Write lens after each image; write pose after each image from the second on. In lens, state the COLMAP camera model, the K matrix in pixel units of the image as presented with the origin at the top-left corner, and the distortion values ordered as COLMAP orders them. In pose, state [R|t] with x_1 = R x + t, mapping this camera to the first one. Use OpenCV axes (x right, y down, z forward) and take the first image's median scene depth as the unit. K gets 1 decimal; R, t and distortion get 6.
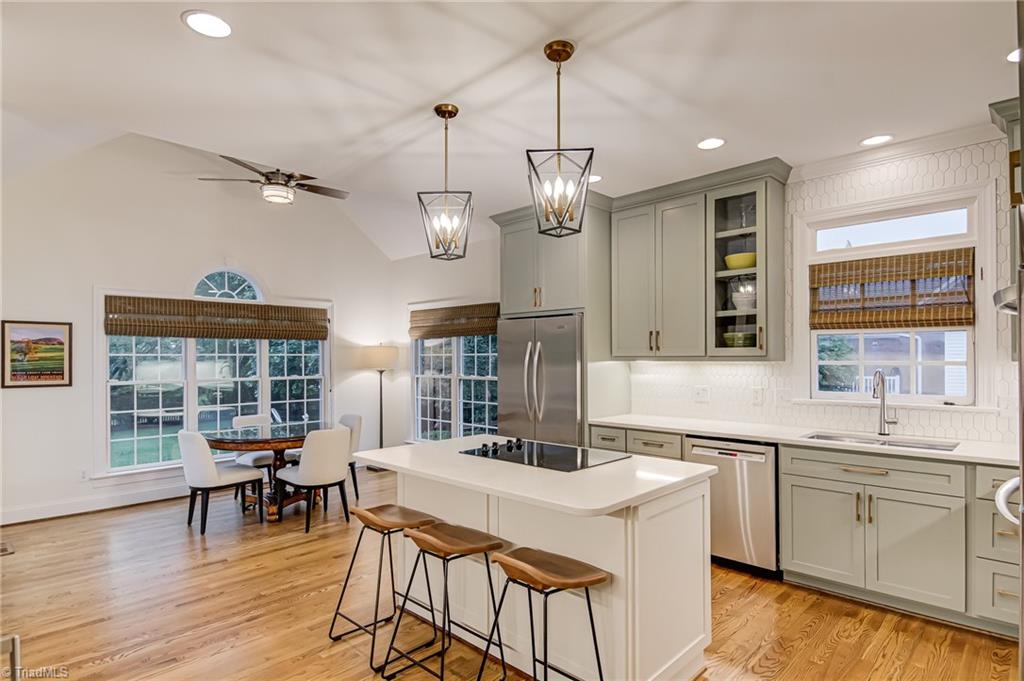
lens RADIAL K [[552.0, 0, 519.7], [0, 552.0, 354.2], [0, 0, 1]] dist [0.024283, -0.016382]
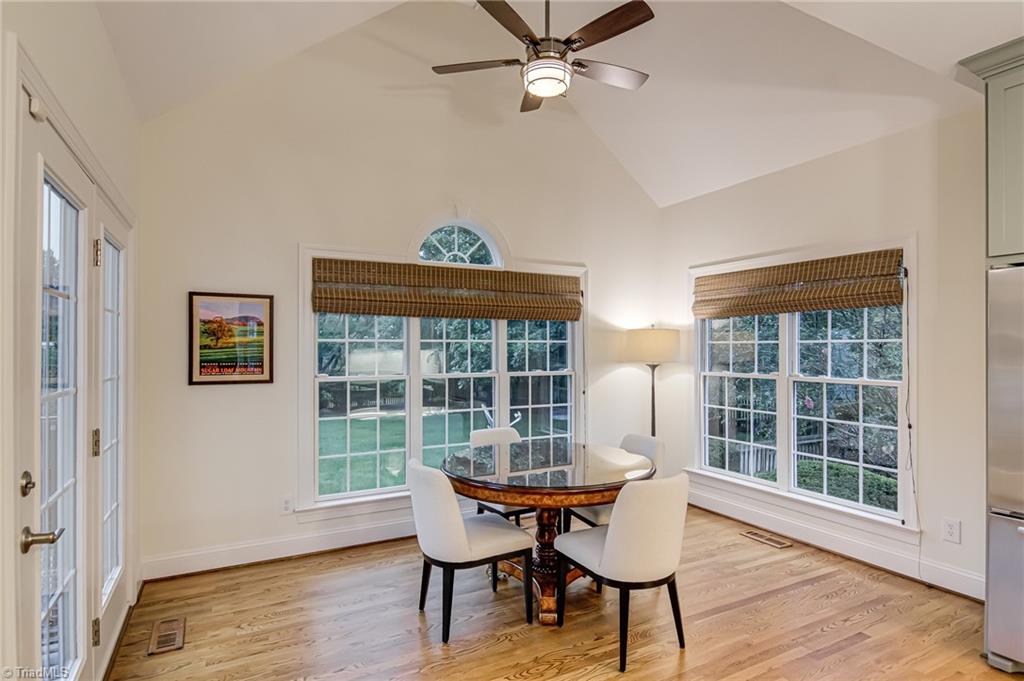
lens RADIAL K [[552.0, 0, 521.0], [0, 552.0, 344.4], [0, 0, 1]] dist [0.024283, -0.016382]
pose [[0.954755, 0.002837, -0.297381, -0.299563], [-0.002803, 0.999996, 0.000541, 0.006538], [0.297381, 0.000317, 0.954759, 0.433091]]
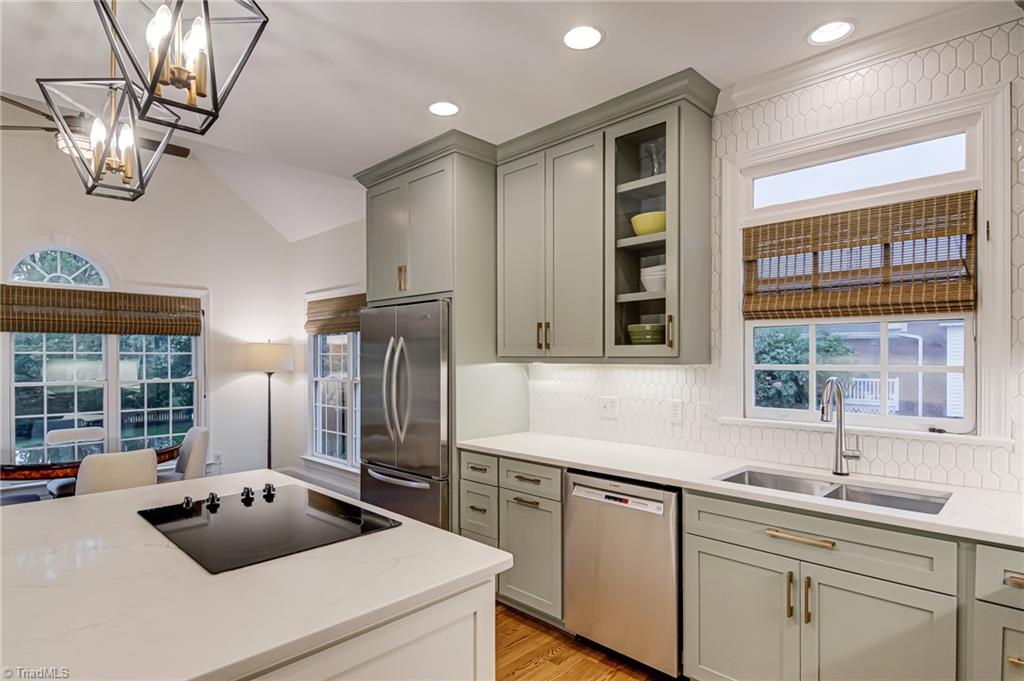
lens RADIAL K [[552.0, 0, 524.0], [0, 552.0, 354.3], [0, 0, 1]] dist [0.024283, -0.016382]
pose [[0.999971, 0.004001, -0.006425, 0.204683], [-0.004001, 0.999992, 0.000024, 0.000682], [0.006425, 0.000002, 0.999979, 0.242203]]
